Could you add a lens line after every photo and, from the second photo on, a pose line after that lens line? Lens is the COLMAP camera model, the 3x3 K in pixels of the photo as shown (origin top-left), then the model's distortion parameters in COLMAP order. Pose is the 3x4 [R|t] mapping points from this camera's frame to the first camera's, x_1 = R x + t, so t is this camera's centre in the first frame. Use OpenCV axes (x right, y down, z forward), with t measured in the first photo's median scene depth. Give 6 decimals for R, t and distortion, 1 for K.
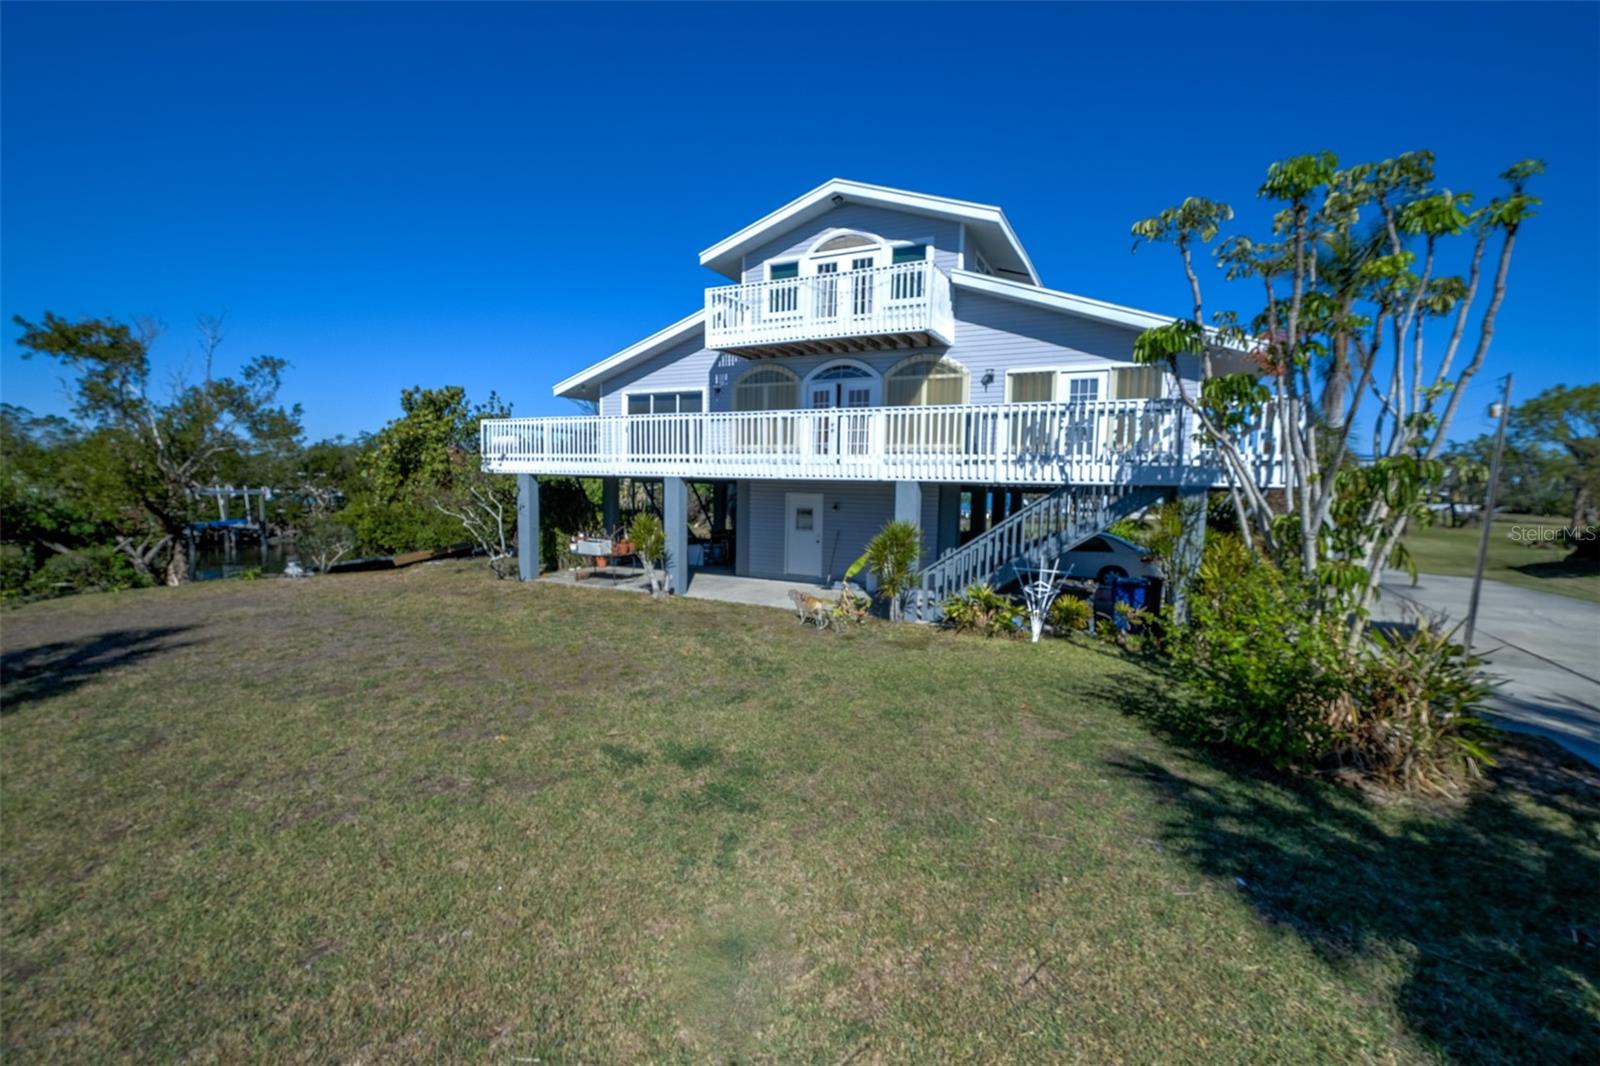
lens RADIAL K [[682.6, 0, 801.3], [0, 682.6, 528.3], [0, 0, 1]] dist [-0.001269, -0.000566]
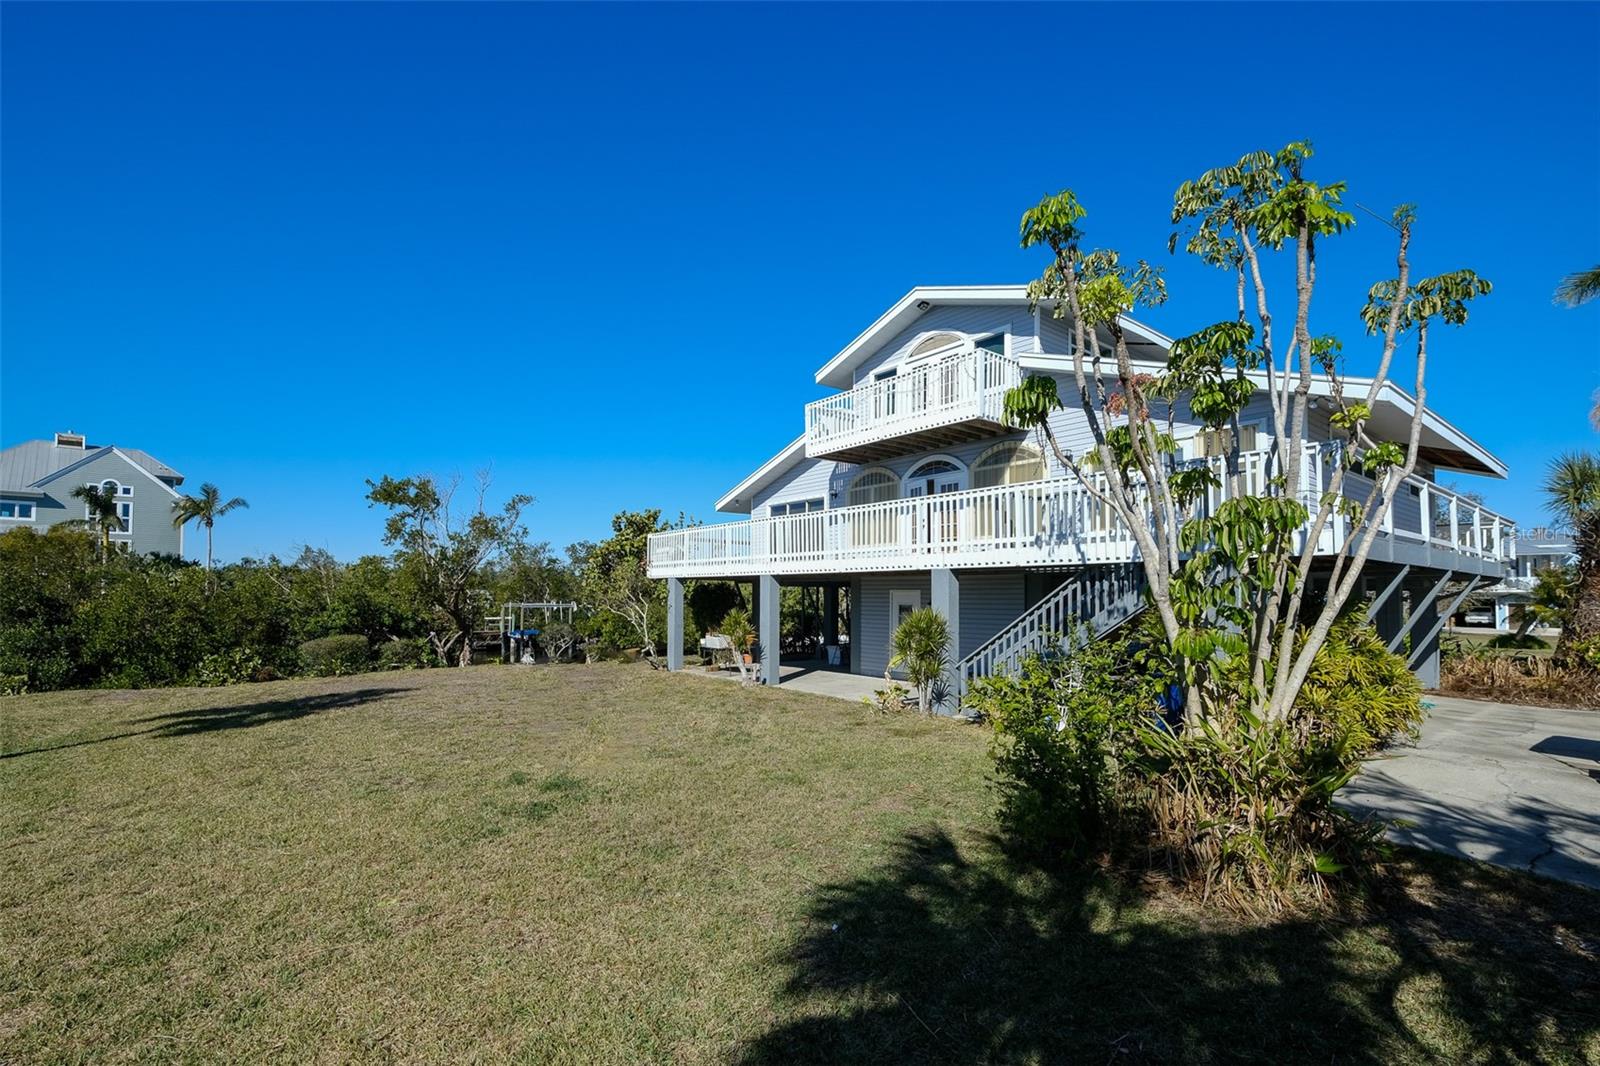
lens RADIAL K [[682.6, 0, 764.9], [0, 682.6, 567.0], [0, 0, 1]] dist [-0.001269, -0.000566]
pose [[0.914297, -0.030615, -0.403886, 0.255807], [-0.013545, 0.994271, -0.106029, 0.028149], [0.404818, 0.102412, 0.908644, 0.003106]]
